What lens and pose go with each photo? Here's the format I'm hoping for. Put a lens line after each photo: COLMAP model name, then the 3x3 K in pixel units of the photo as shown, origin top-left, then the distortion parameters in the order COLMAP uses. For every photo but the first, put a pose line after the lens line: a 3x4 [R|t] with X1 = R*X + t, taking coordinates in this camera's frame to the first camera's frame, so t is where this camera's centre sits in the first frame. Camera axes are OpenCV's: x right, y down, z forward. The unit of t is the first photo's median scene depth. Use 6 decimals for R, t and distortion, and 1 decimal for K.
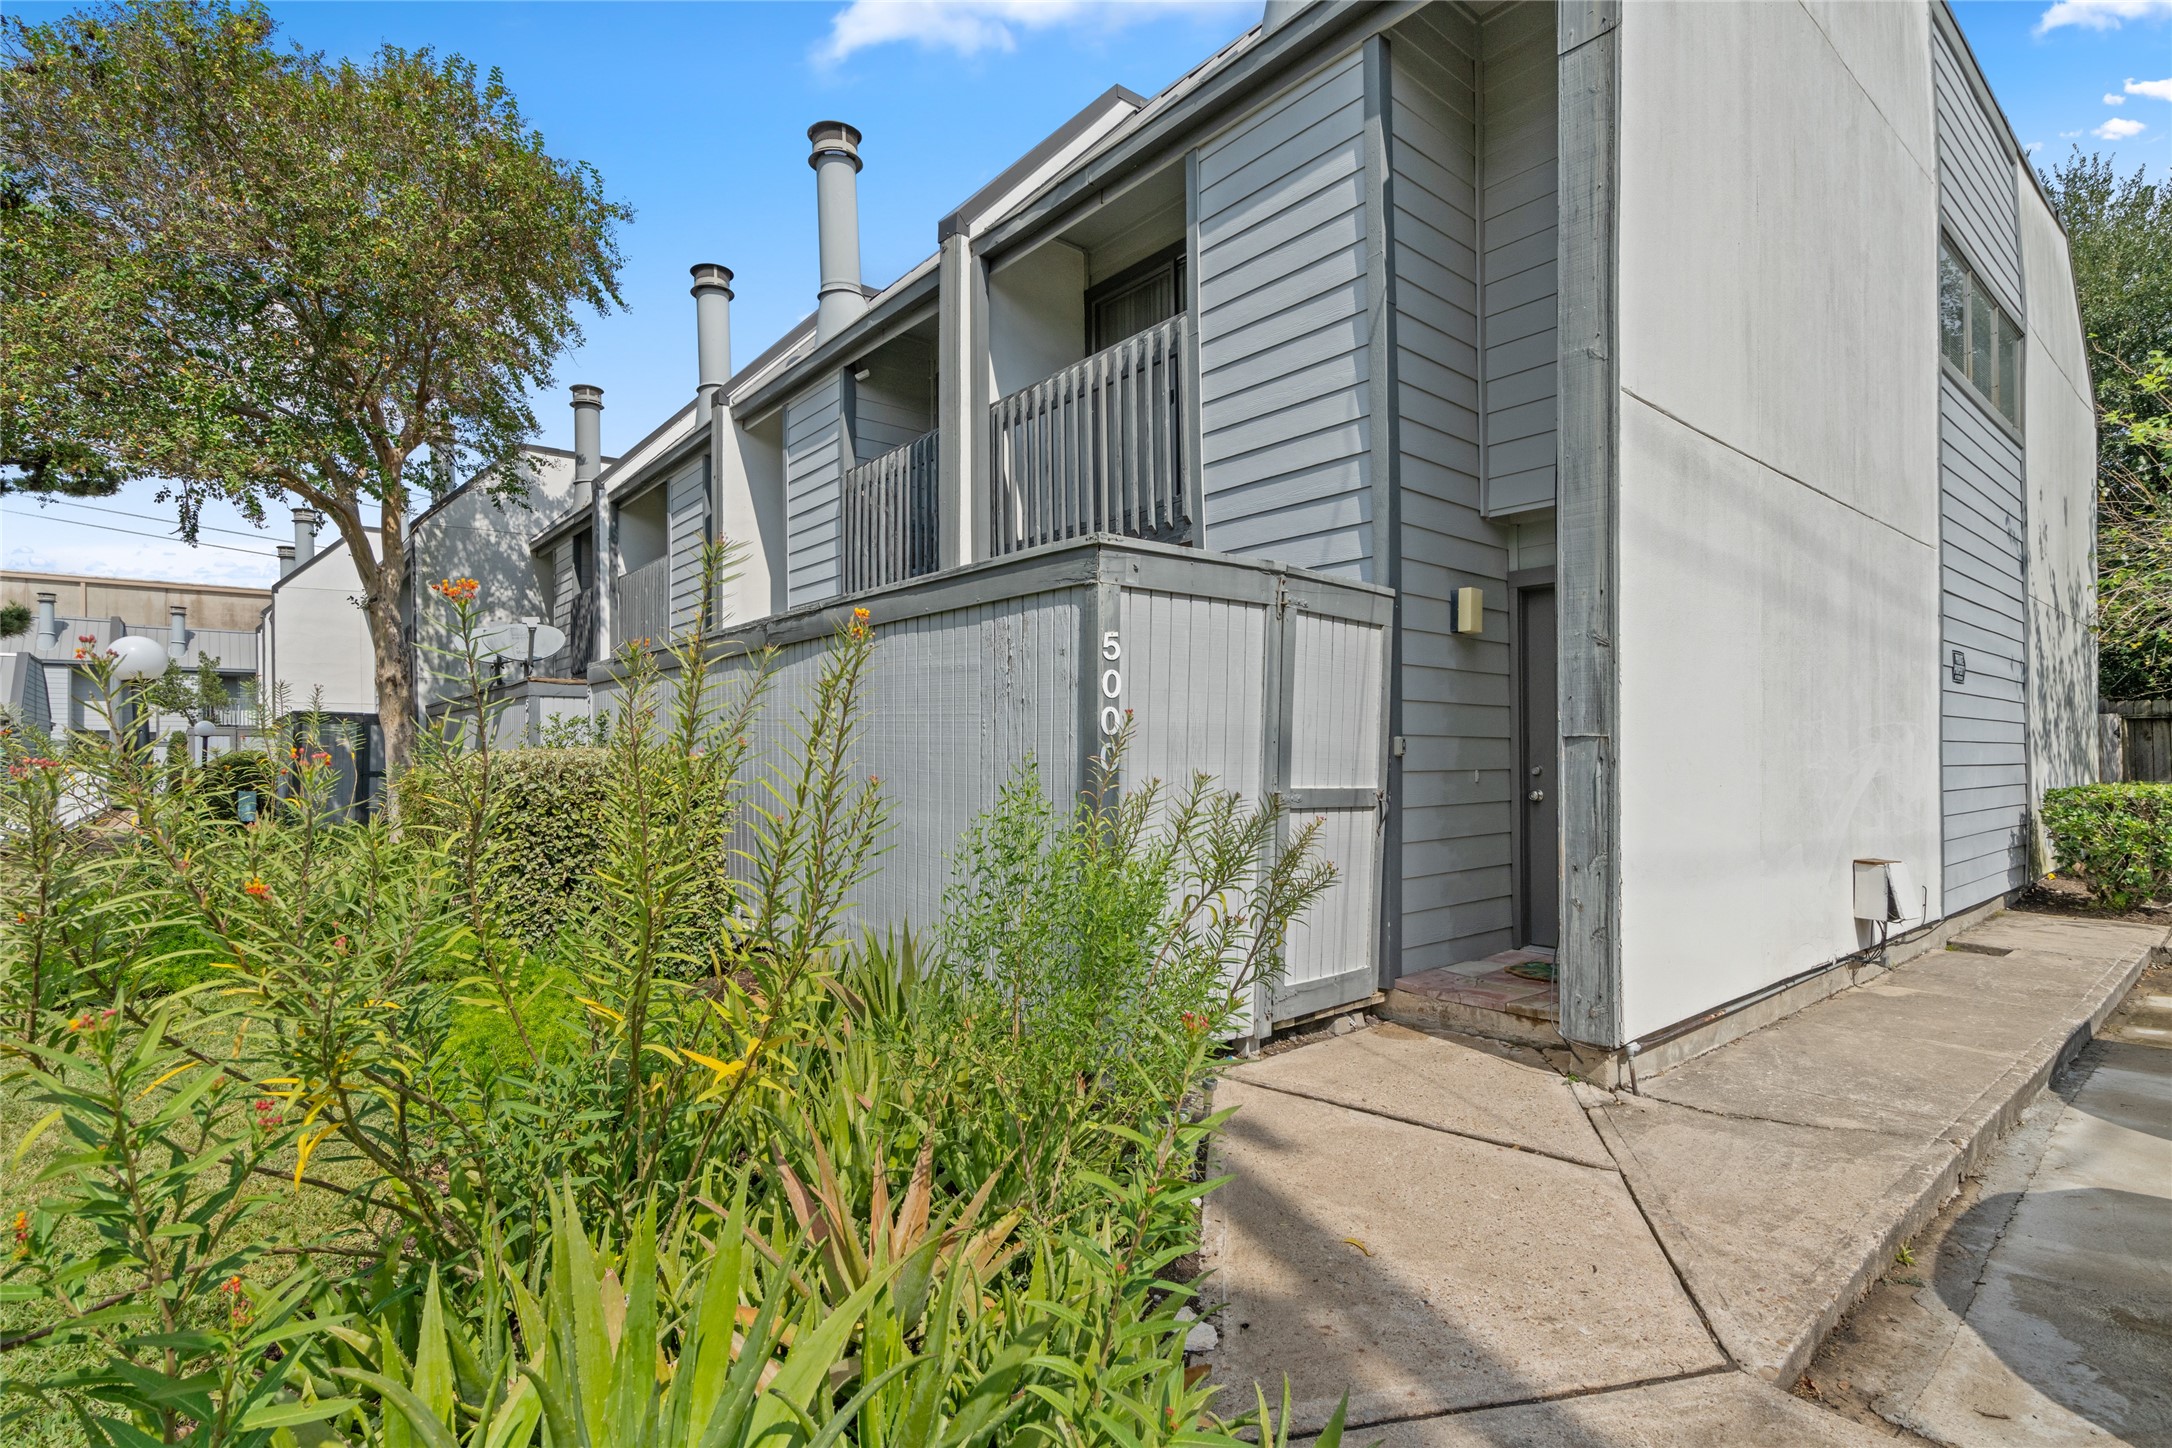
lens RADIAL K [[1031.4, 0, 1080.5], [0, 1031.4, 750.1], [0, 0, 1]] dist [0.002581, -0.000239]
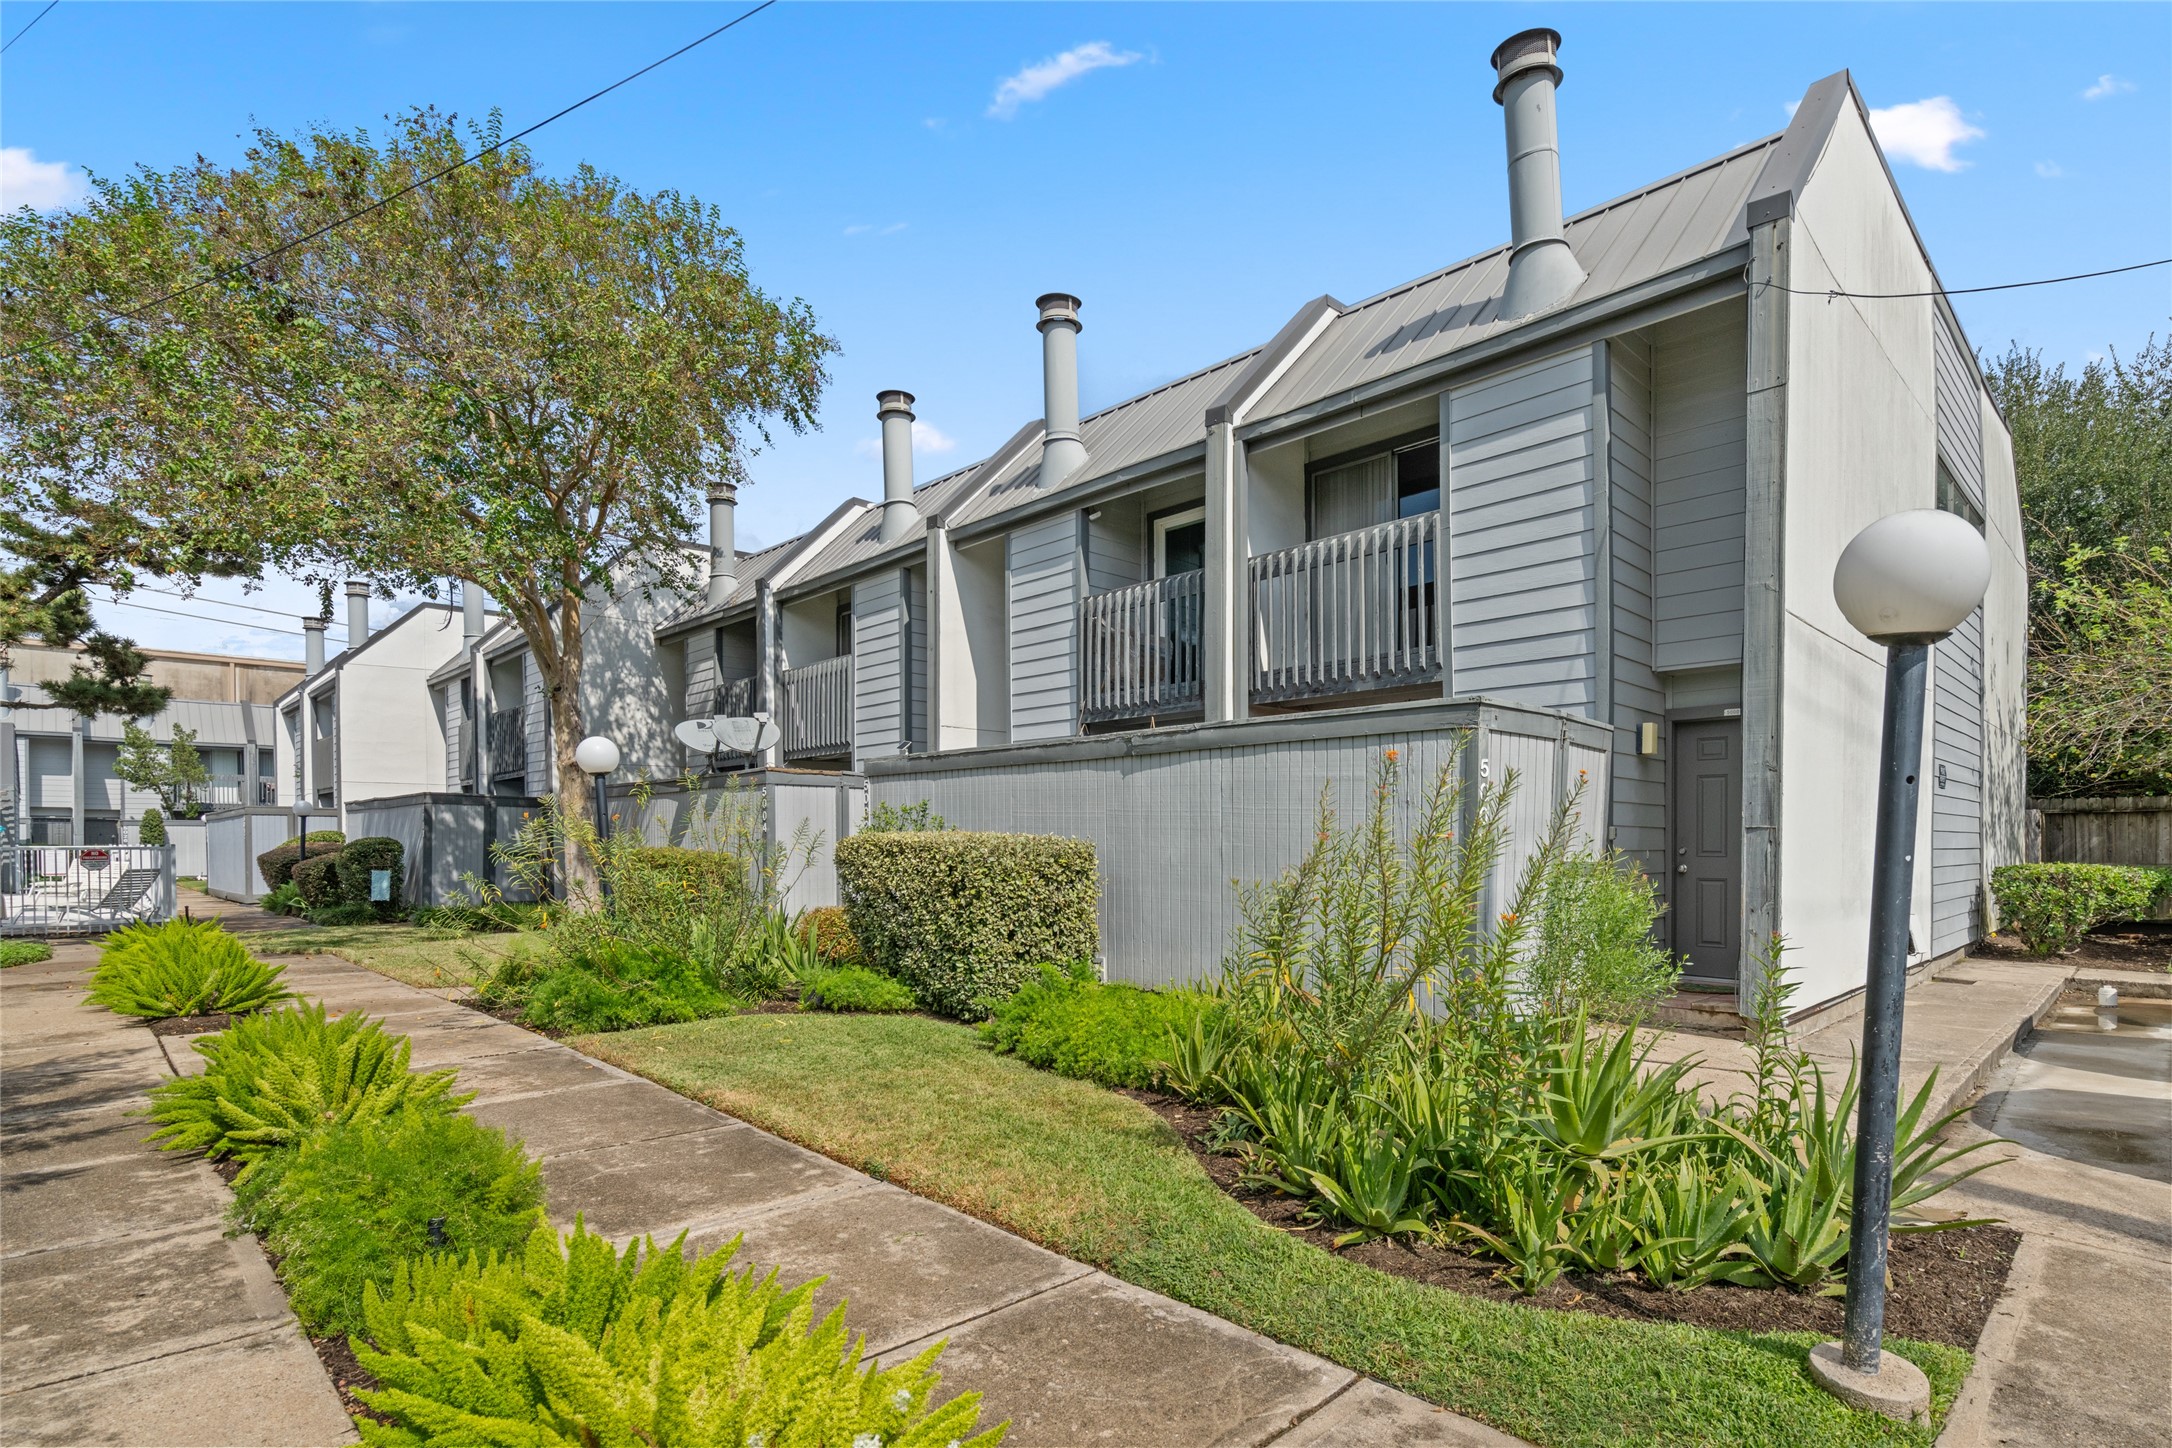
lens RADIAL K [[1052.4, 0, 1191.6], [0, 1052.4, 853.9], [0, 0, 1]] dist [-0.003266, 0.000116]
pose [[0.993241, 0.002452, 0.116046, -0.282527], [-0.004584, 0.999825, 0.018114, 0.001103], [-0.115981, -0.018523, 0.993079, -0.252529]]
